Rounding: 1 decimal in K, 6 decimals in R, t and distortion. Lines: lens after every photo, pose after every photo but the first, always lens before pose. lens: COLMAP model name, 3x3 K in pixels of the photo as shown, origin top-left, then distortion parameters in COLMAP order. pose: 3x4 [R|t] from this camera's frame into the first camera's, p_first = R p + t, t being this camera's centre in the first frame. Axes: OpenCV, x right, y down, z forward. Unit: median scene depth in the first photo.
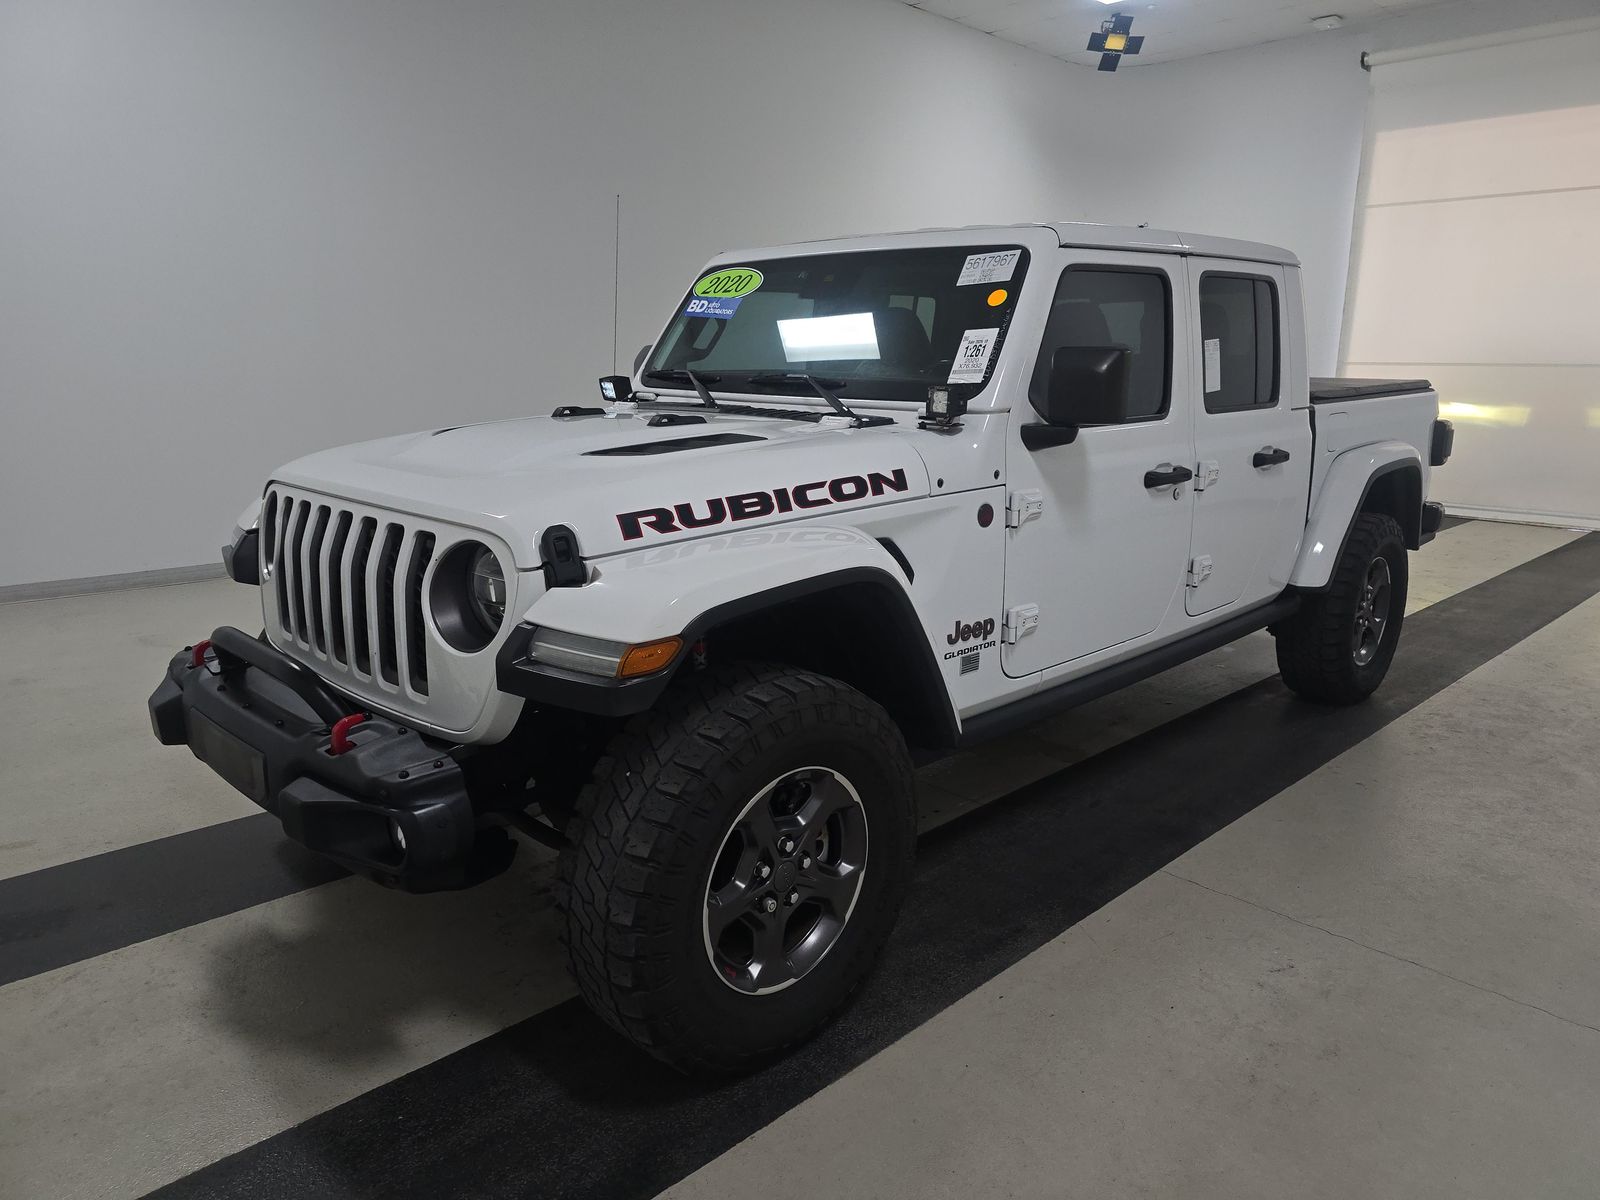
lens RADIAL K [[1072.6, 0, 809.5], [0, 1072.6, 604.5], [0, 0, 1]] dist [0.052725, -0.044700]
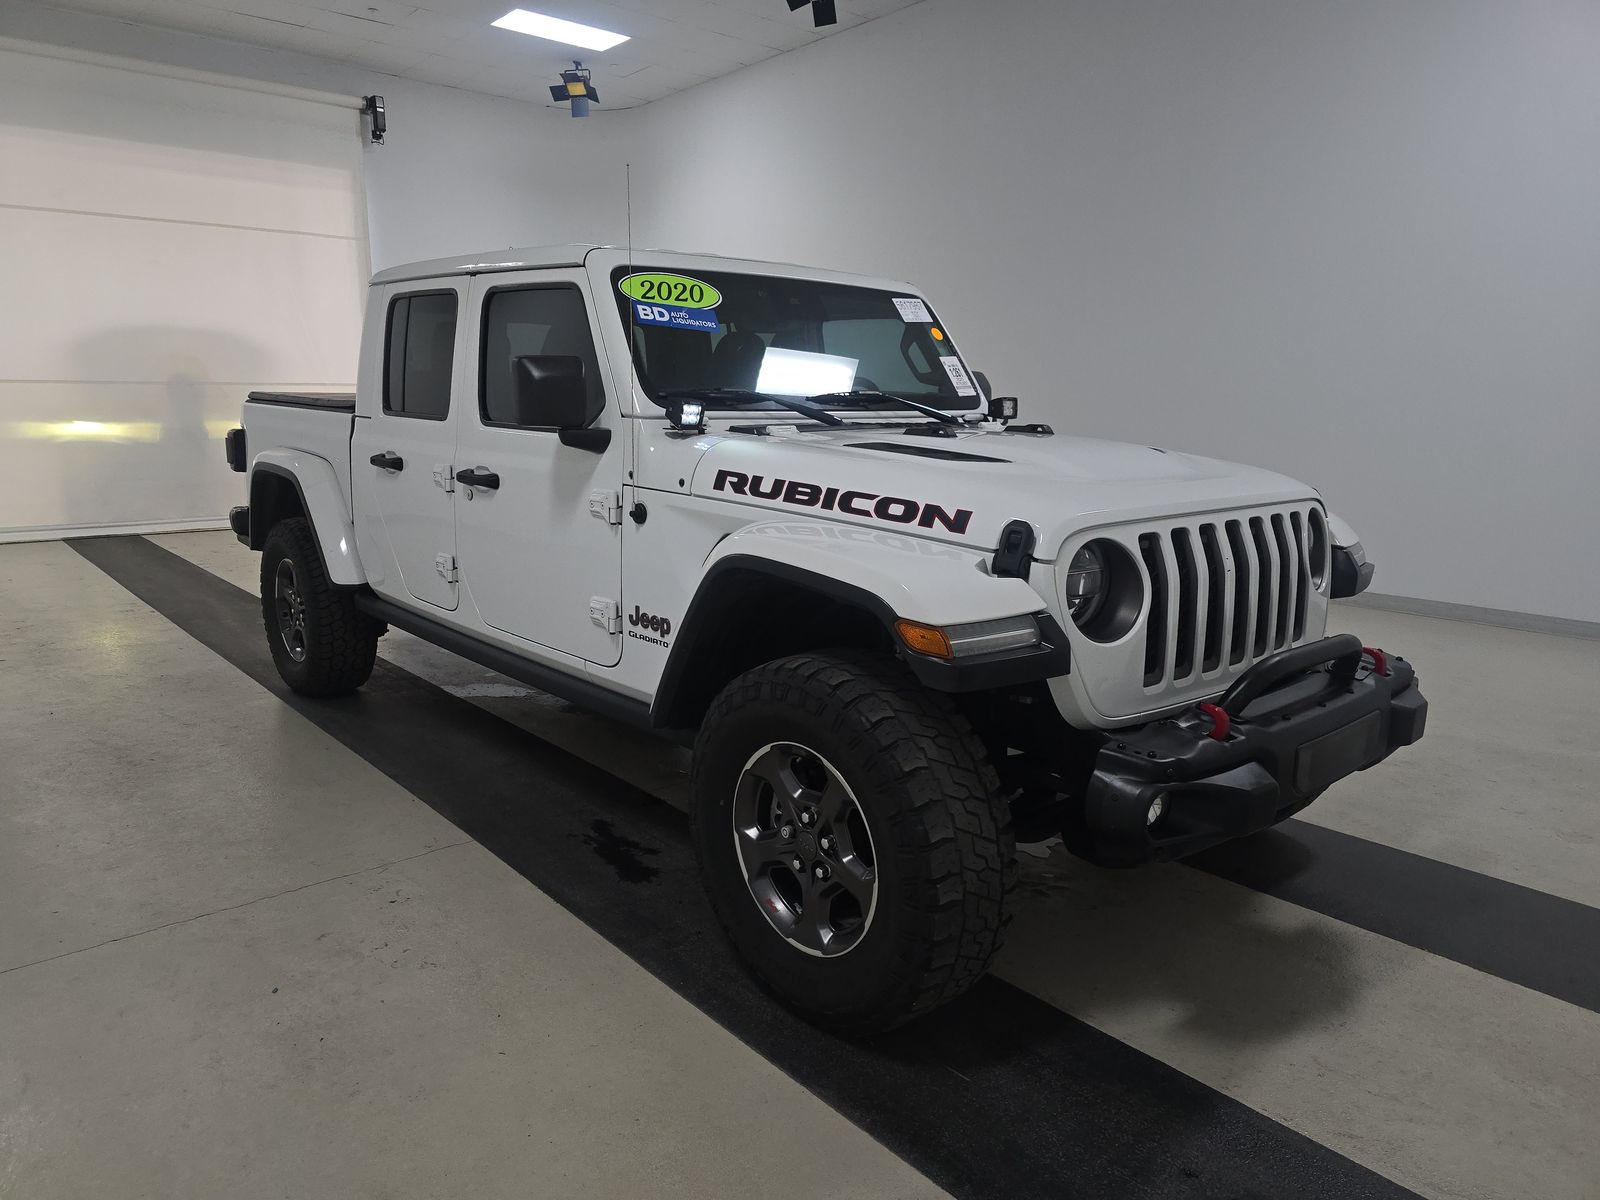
lens RADIAL K [[1072.6, 0, 809.5], [0, 1072.6, 604.5], [0, 0, 1]] dist [0.052725, -0.044700]
pose [[0.070631, -0.203225, 0.976581, -1.111145], [0.217792, 0.958548, 0.183721, -0.215196], [-0.973436, 0.199715, 0.111964, 0.957425]]
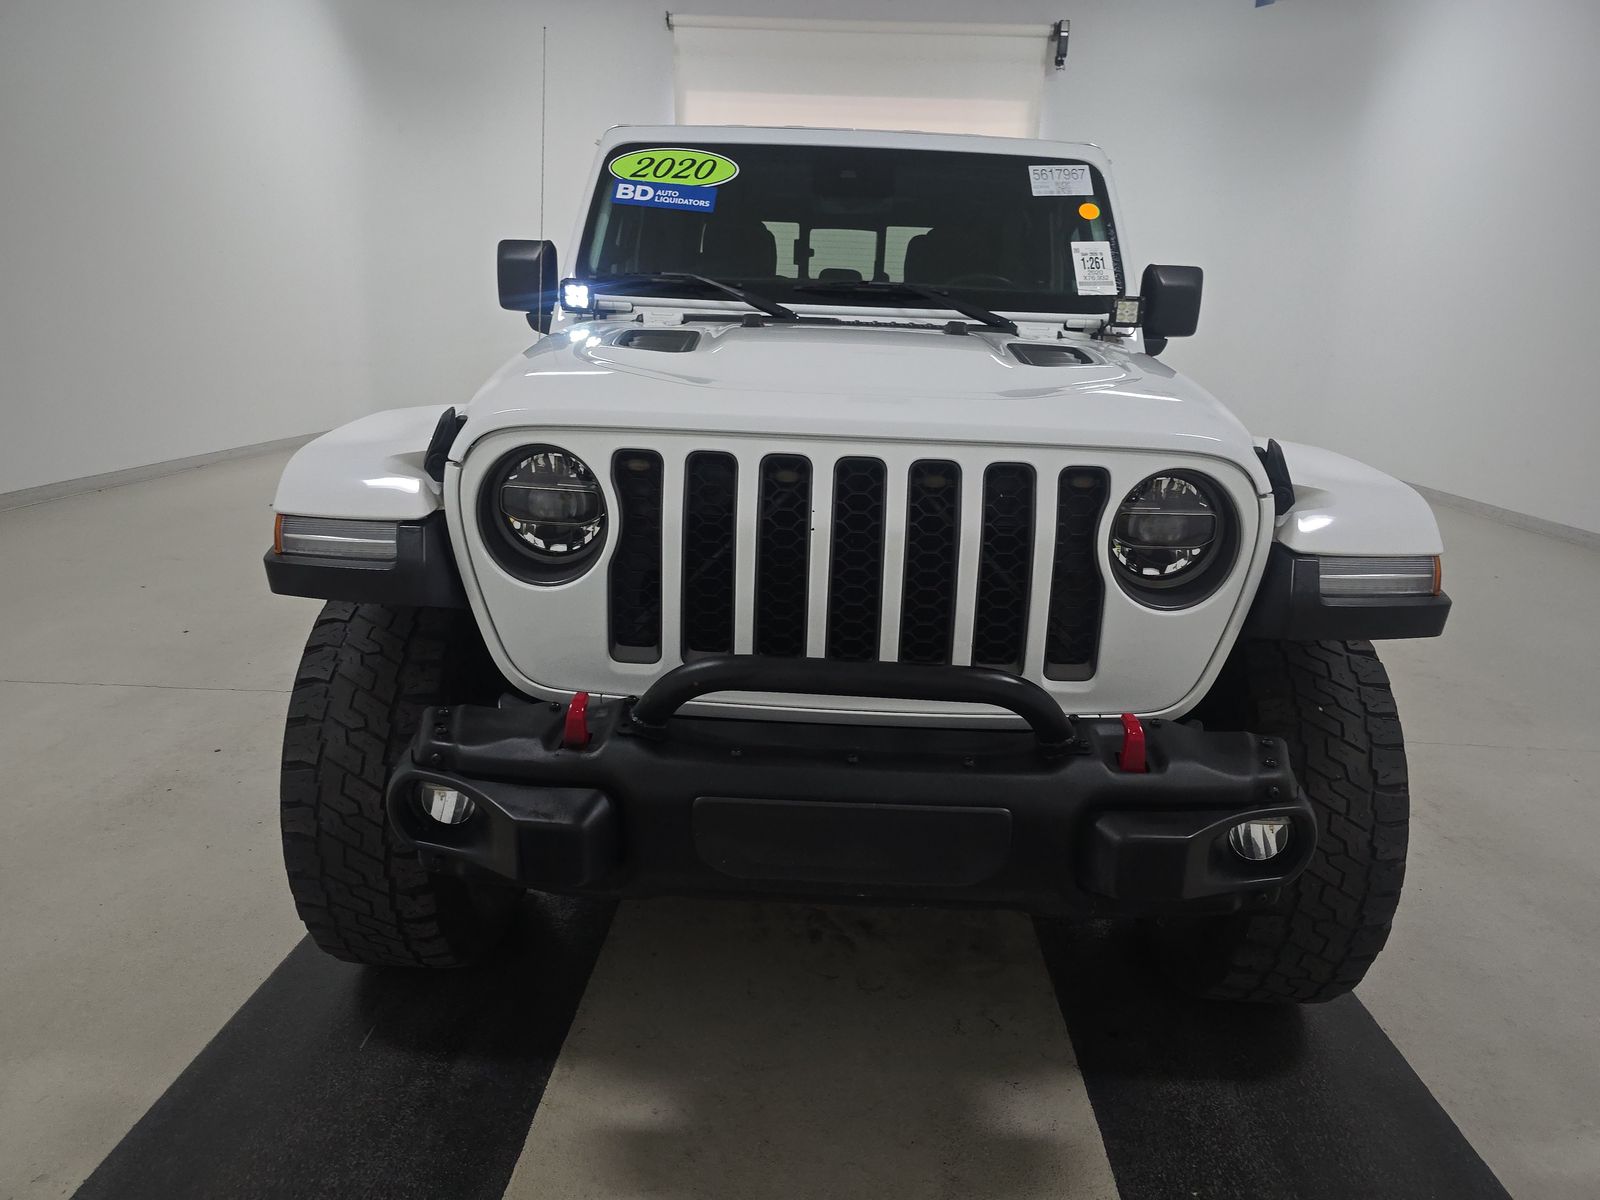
lens RADIAL K [[1072.6, 0, 809.5], [0, 1072.6, 604.5], [0, 0, 1]] dist [0.052725, -0.044700]
pose [[0.723612, -0.162639, 0.670771, -0.680225], [0.128638, 0.986592, 0.100443, -0.048870], [-0.678113, 0.013605, 0.734831, 0.386620]]
